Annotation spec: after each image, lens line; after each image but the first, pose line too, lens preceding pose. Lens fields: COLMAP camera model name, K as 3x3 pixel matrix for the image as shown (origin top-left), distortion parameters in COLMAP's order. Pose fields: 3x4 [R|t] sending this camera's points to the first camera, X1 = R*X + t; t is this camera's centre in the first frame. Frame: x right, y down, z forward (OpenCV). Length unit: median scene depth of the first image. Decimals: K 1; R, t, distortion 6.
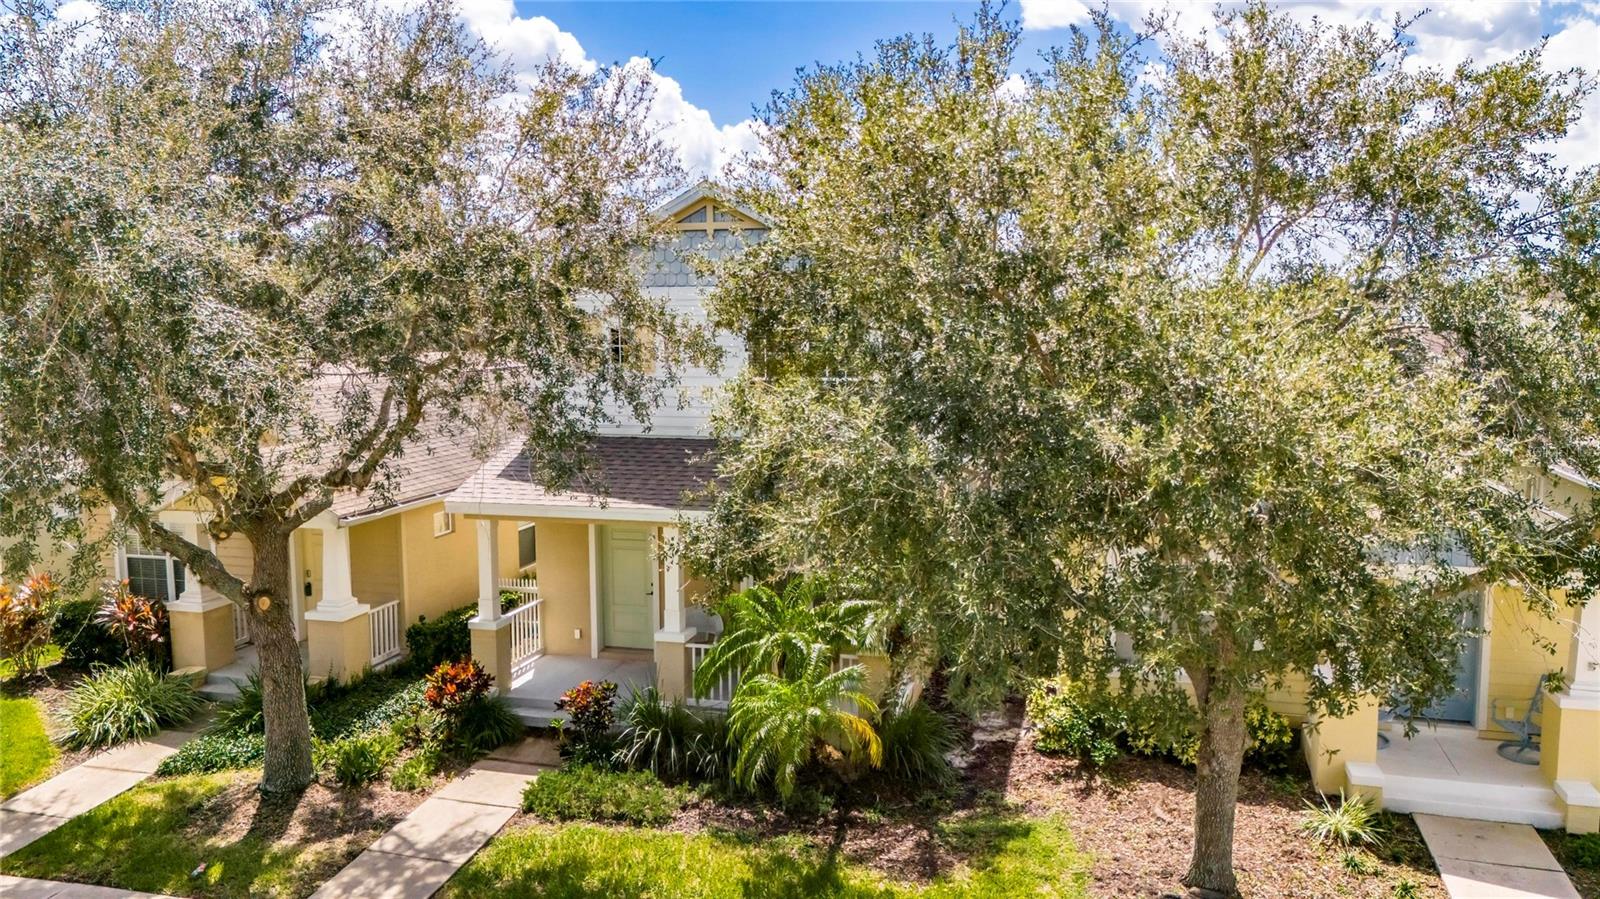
lens RADIAL K [[1180.2, 0, 807.3], [0, 1180.2, 447.4], [0, 0, 1]] dist [0.063080, -0.061947]
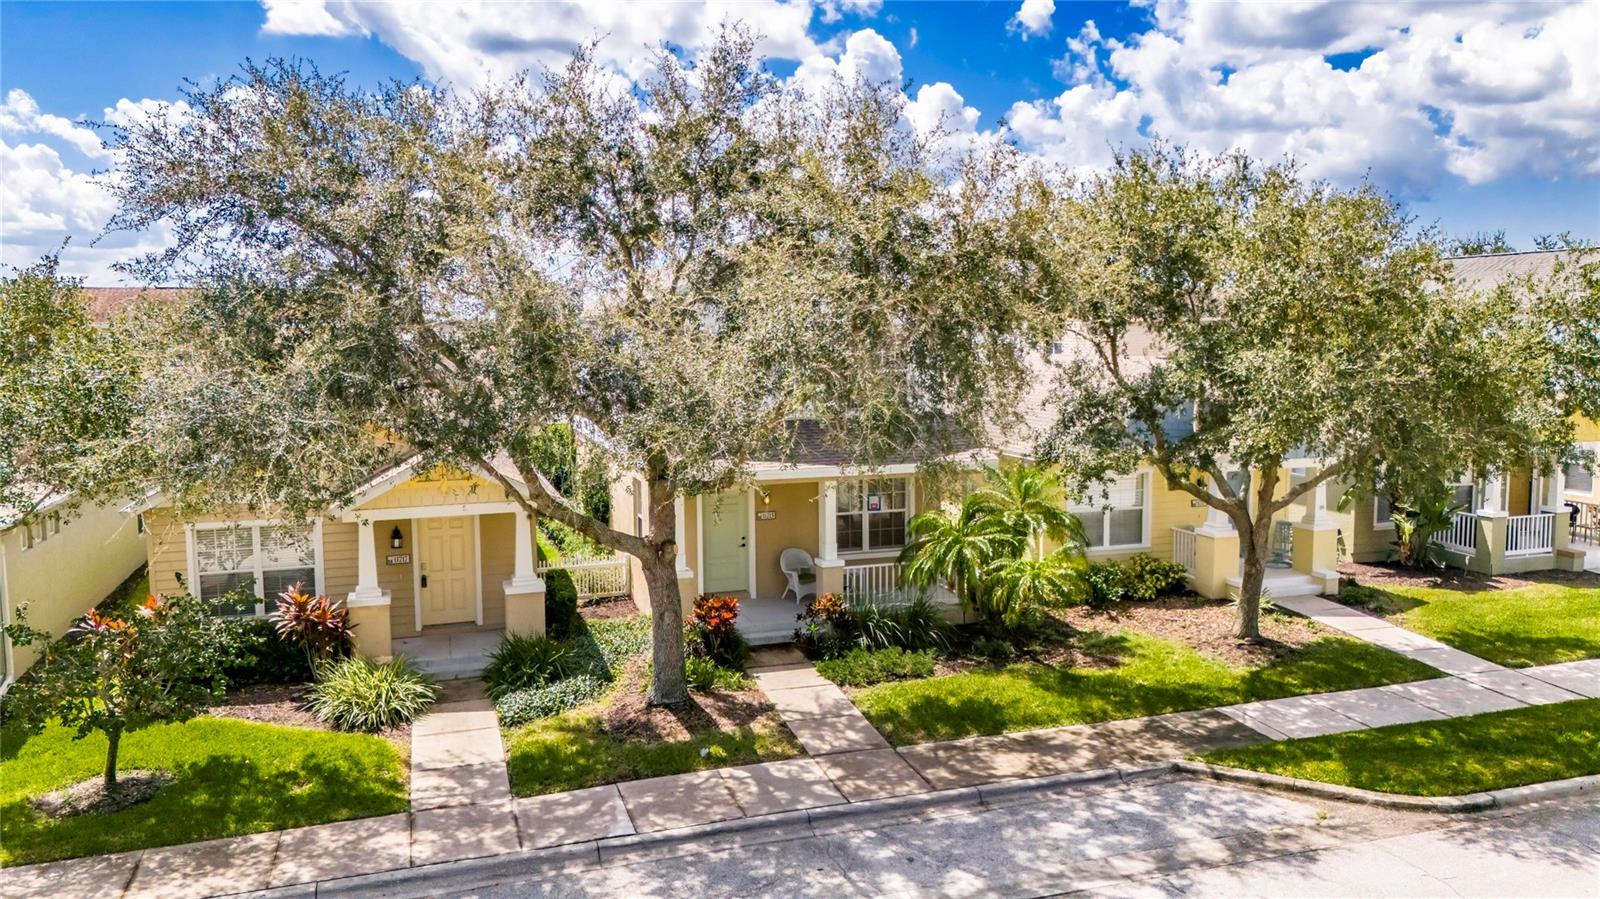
lens RADIAL K [[1180.2, 0, 807.3], [0, 1180.2, 447.4], [0, 0, 1]] dist [0.063080, -0.061947]
pose [[0.832135, -0.056282, 0.551710, -1.007039], [0.068108, 0.997678, -0.000949, 0.032933], [-0.550375, 0.038365, 0.834035, -0.120220]]
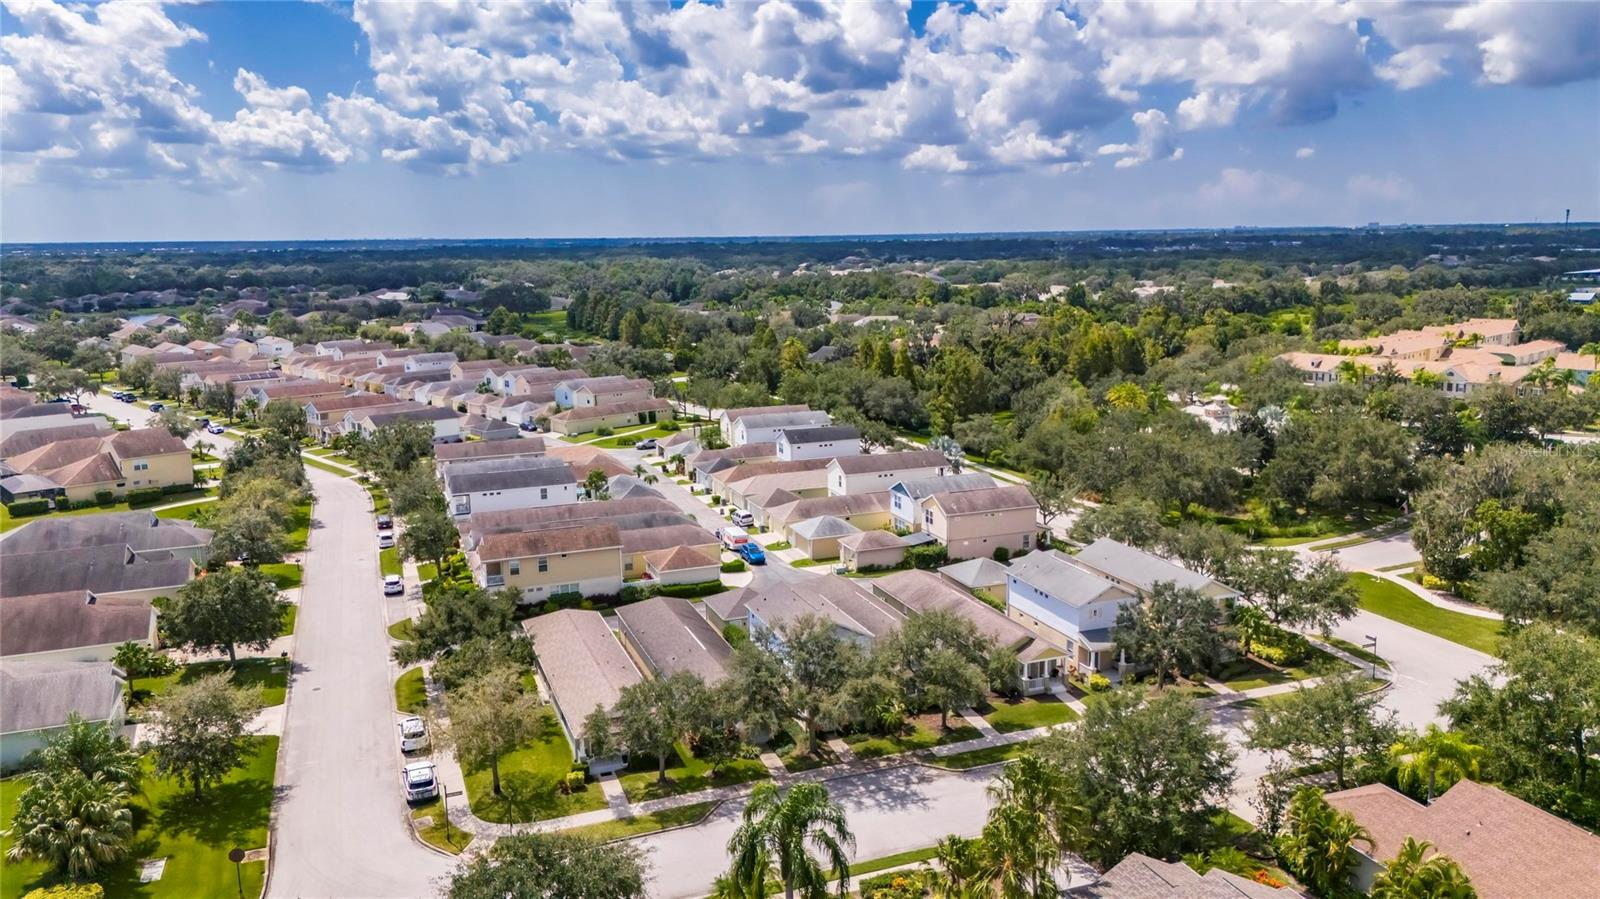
lens RADIAL K [[1171.8, 0, 806.0], [0, 1171.8, 471.2], [0, 0, 1]] dist [0.073354, -0.075031]
pose [[0.804940, -0.123578, 0.580345, -3.748260], [0.078123, 0.991630, 0.102799, -1.723700], [-0.588190, -0.037409, 0.807857, -3.704322]]
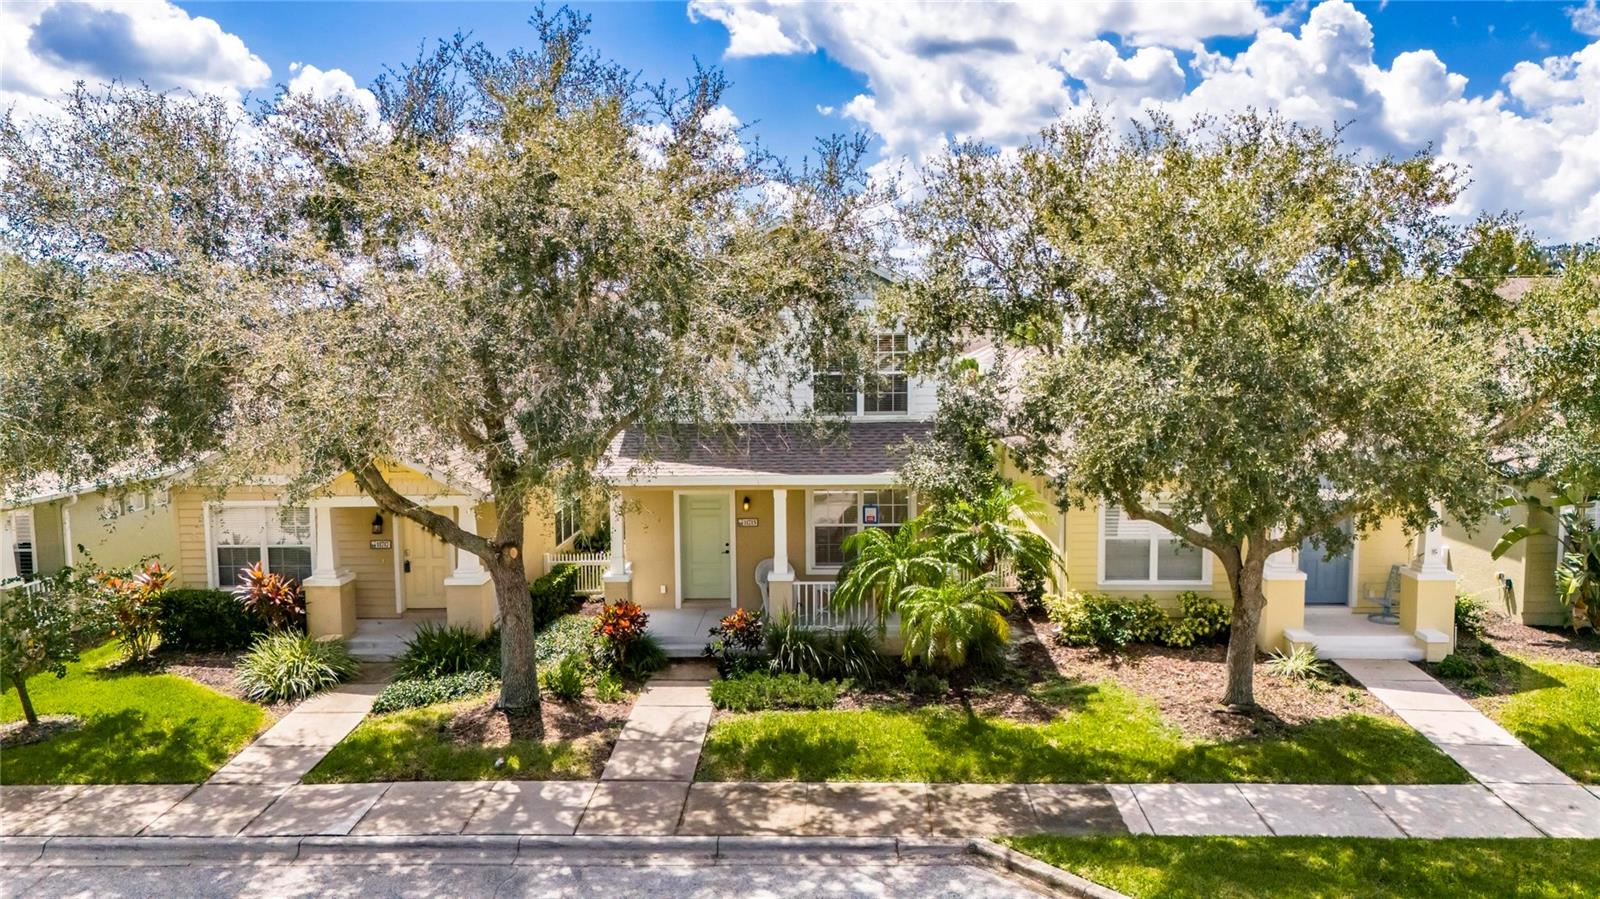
lens RADIAL K [[1180.2, 0, 807.3], [0, 1180.2, 447.4], [0, 0, 1]] dist [0.063080, -0.061947]
pose [[0.972062, -0.025858, 0.233294, -0.437374], [0.030223, 0.999428, -0.015153, 0.048426], [-0.232768, 0.021781, 0.972288, -0.266008]]
